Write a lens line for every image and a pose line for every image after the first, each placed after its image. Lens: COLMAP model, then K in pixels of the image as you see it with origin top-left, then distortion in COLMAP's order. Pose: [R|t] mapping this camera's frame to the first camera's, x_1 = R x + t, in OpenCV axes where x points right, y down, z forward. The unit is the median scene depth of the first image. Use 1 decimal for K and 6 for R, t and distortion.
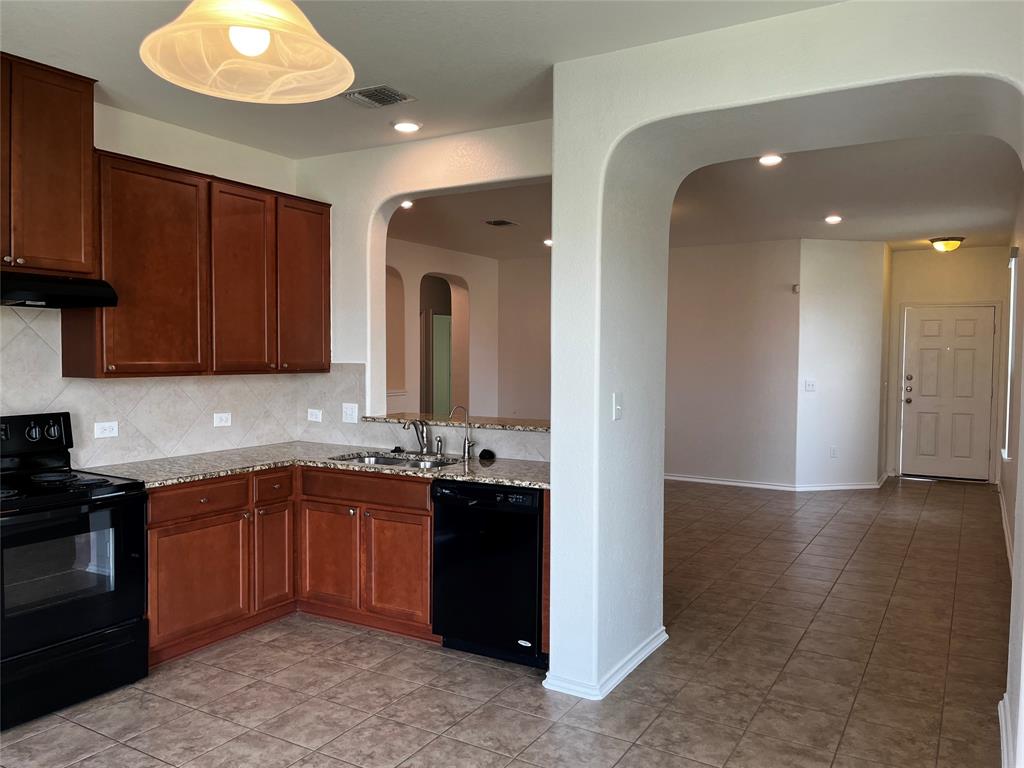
lens RADIAL K [[777.7, 0, 512.0], [0, 777.7, 384.0], [0, 0, 1]] dist [0.061869, -0.089263]
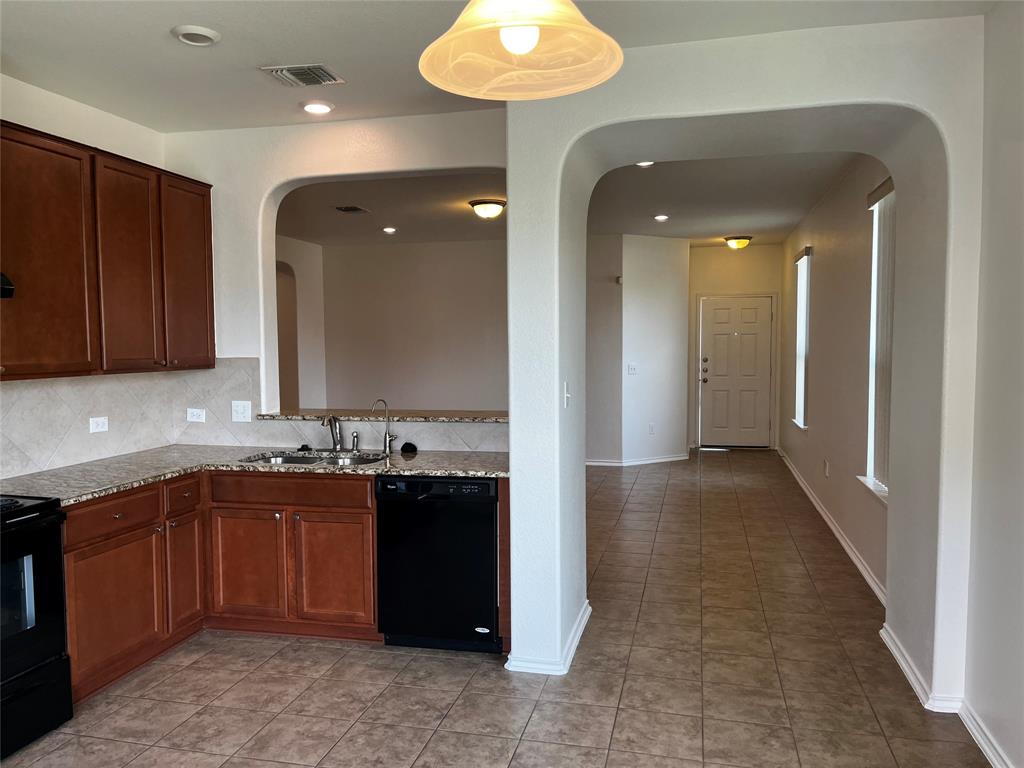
lens RADIAL K [[777.7, 0, 512.0], [0, 777.7, 384.0], [0, 0, 1]] dist [0.061869, -0.089263]
pose [[0.955647, -0.030285, 0.292953, -0.211290], [0.025524, 0.999473, 0.020062, -0.007147], [-0.293407, -0.011695, 0.955916, 0.017808]]
